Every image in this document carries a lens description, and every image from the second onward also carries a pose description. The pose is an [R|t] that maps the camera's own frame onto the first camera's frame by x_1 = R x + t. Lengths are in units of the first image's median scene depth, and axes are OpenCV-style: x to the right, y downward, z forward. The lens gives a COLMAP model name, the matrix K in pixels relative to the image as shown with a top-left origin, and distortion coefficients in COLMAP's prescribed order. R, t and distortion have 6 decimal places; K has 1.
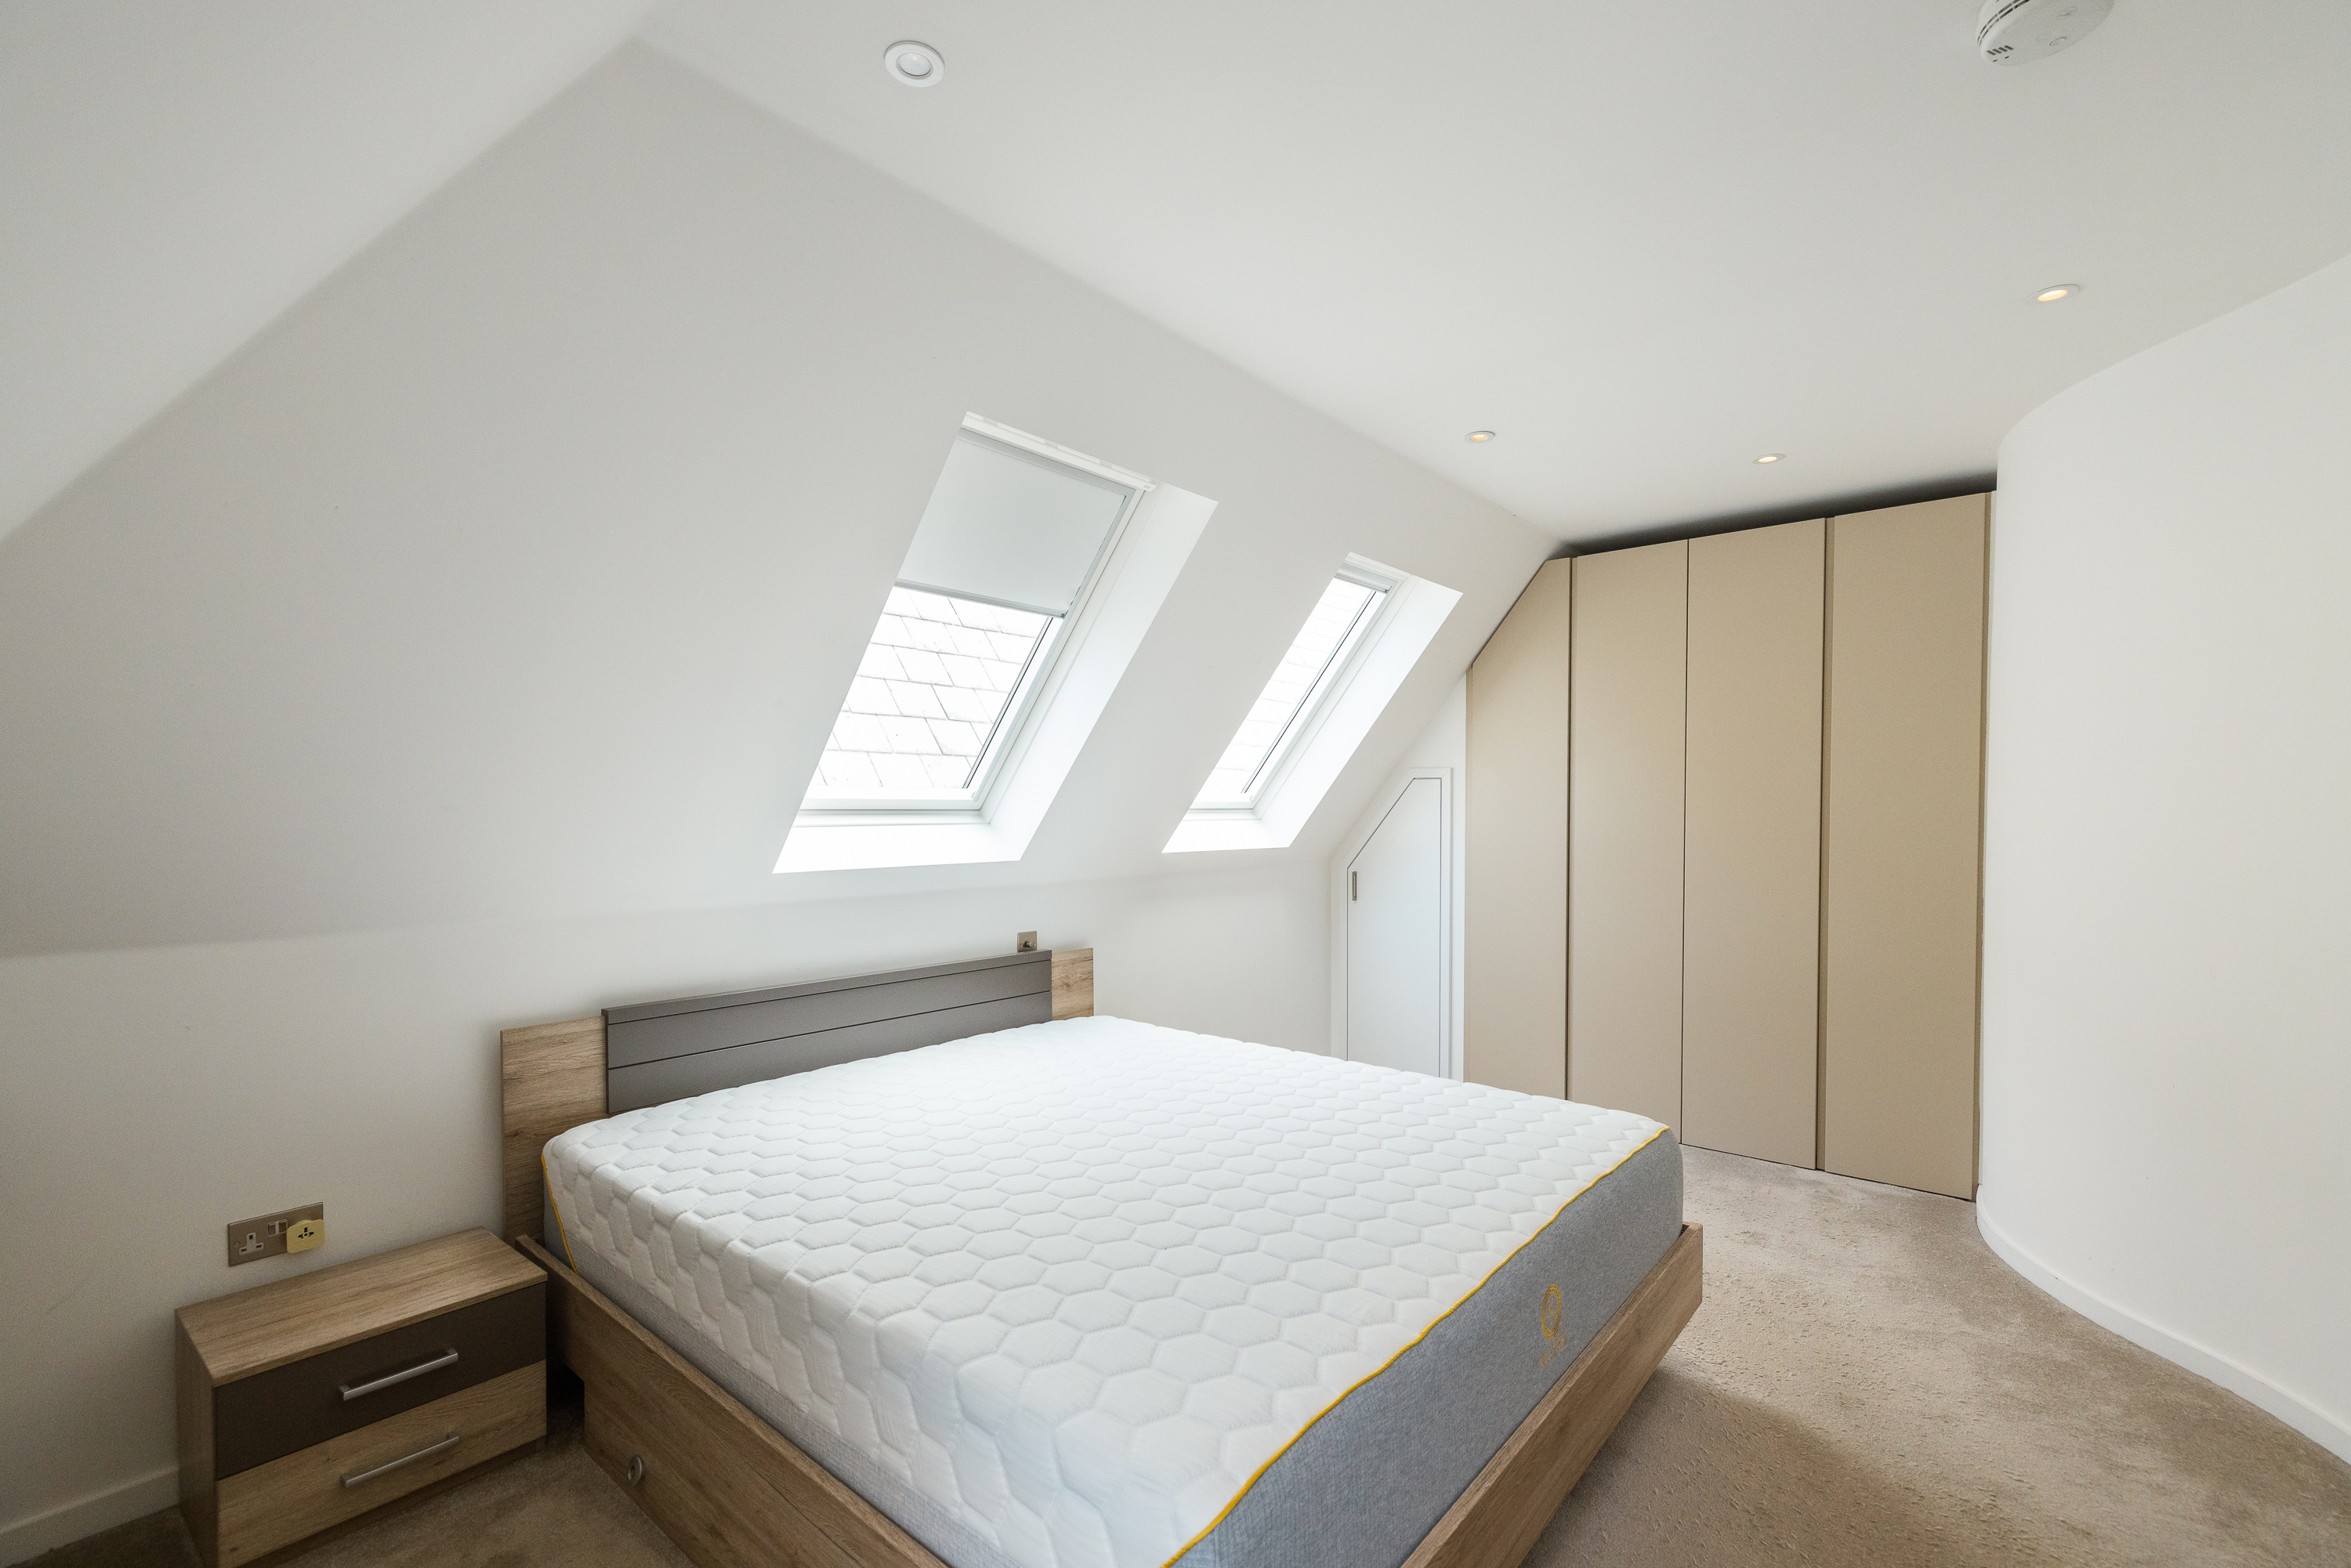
lens RADIAL K [[1001.1, 0, 1191.4], [0, 1001.1, 799.5], [0, 0, 1]] dist [0.008597, -0.001107]
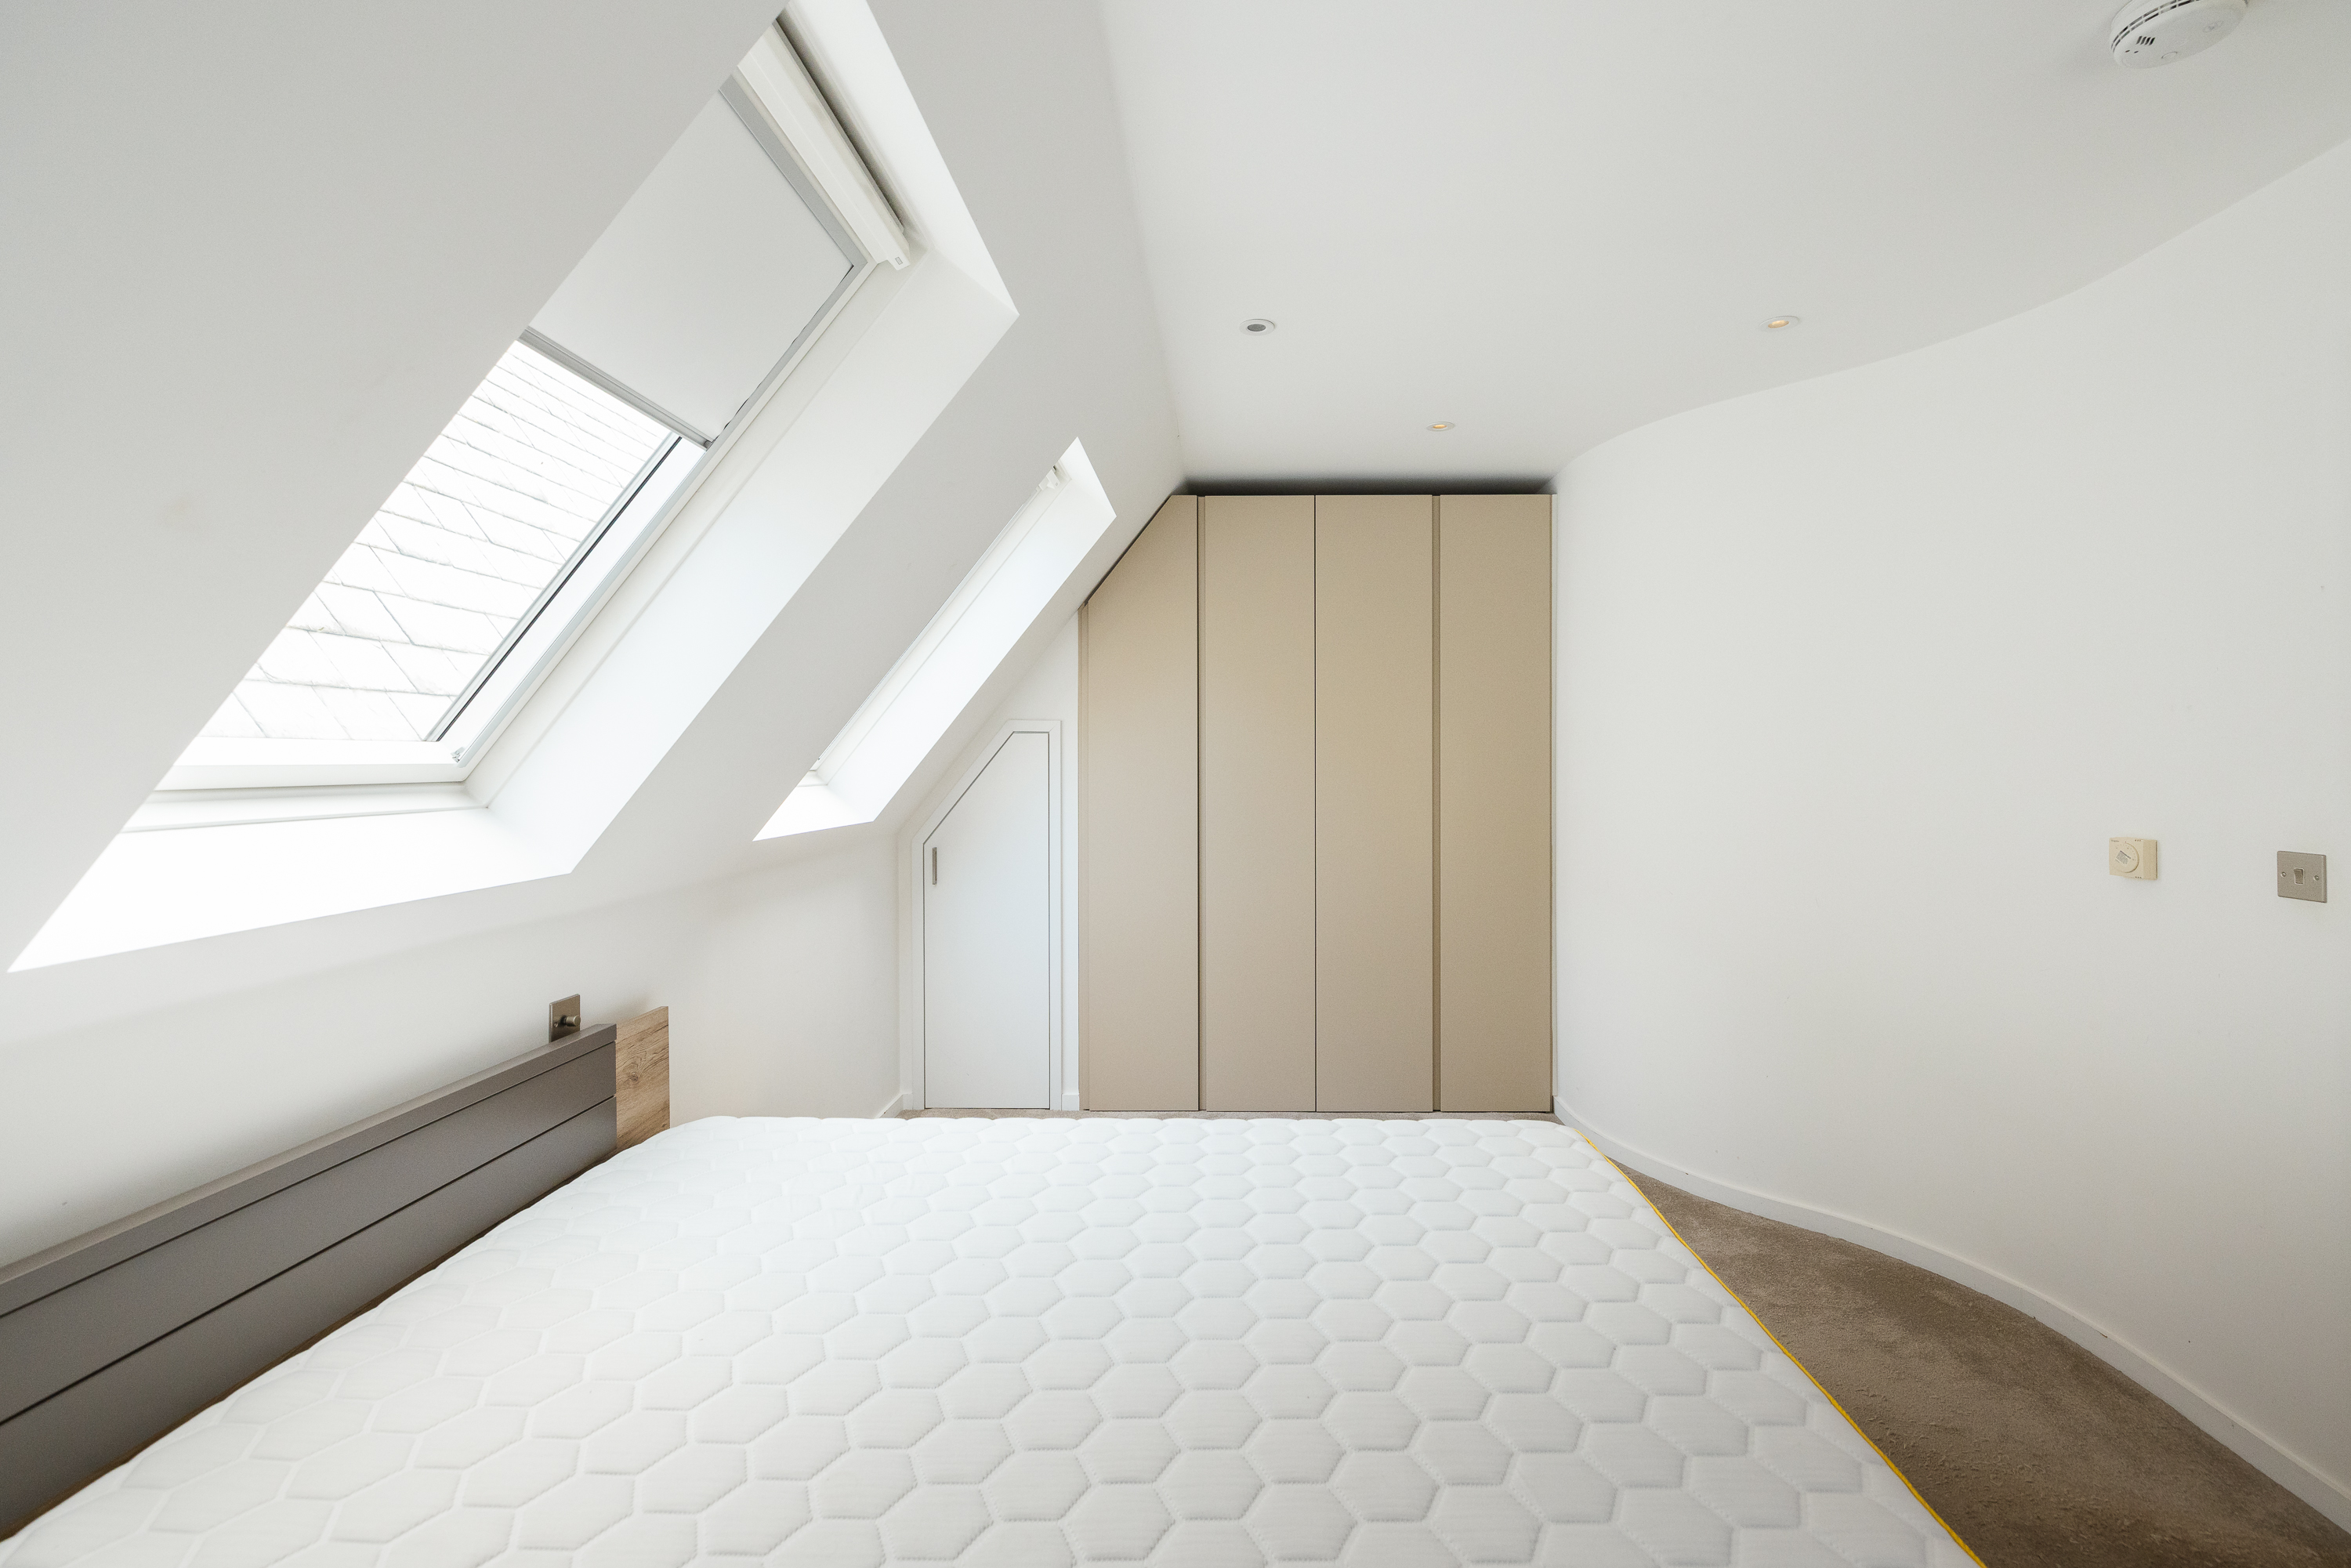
lens RADIAL K [[1001.1, 0, 1159.3], [0, 1001.1, 744.9], [0, 0, 1]] dist [0.008597, -0.001107]
pose [[0.782294, 0.006846, 0.622871, -0.255225], [-0.003119, 0.999970, -0.007073, -0.006894], [-0.622901, 0.003590, 0.782292, 0.352504]]
